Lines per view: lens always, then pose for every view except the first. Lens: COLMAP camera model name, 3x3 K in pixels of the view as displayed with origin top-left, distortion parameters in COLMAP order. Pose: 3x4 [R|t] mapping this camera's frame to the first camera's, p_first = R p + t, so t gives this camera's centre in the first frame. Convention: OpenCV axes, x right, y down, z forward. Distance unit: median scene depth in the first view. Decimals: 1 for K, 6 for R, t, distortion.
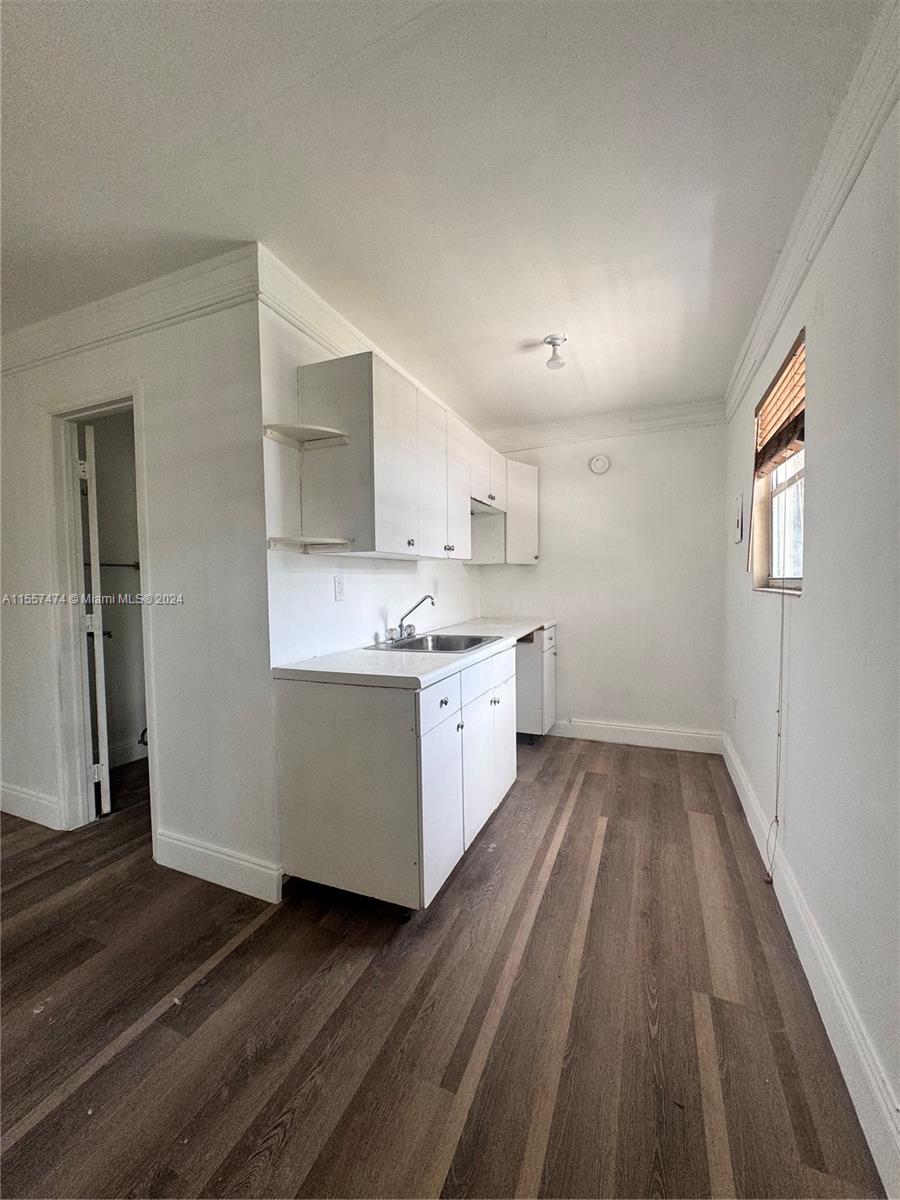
lens RADIAL K [[478.6, 0, 446.5], [0, 478.6, 605.3], [0, 0, 1]] dist [-0.003889, 0.000859]
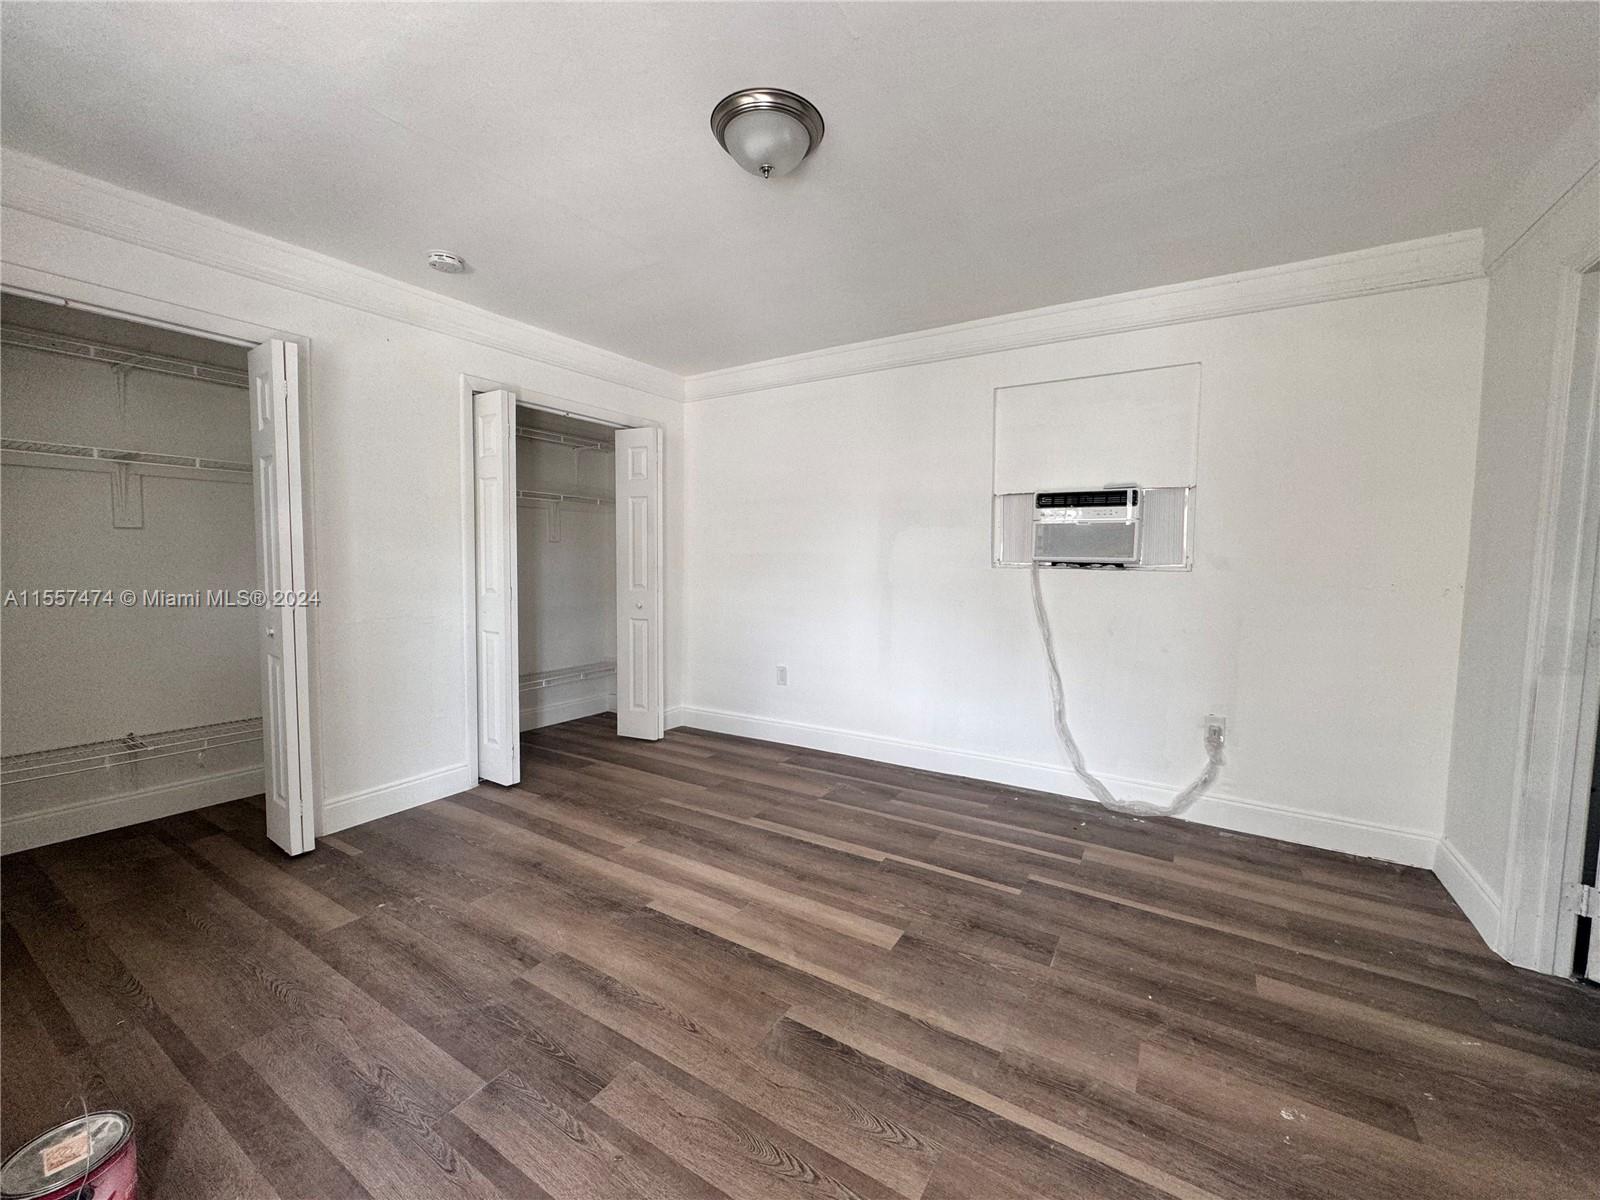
lens RADIAL K [[638.1, 0, 794.9], [0, 638.1, 593.7], [0, 0, 1]] dist [-0.003889, 0.000859]
pose [[-0.150855, 0.067606, -0.986241, 0.137977], [-0.056389, 0.995446, 0.076862, -0.014277], [0.986946, 0.067208, -0.146356, 0.197611]]
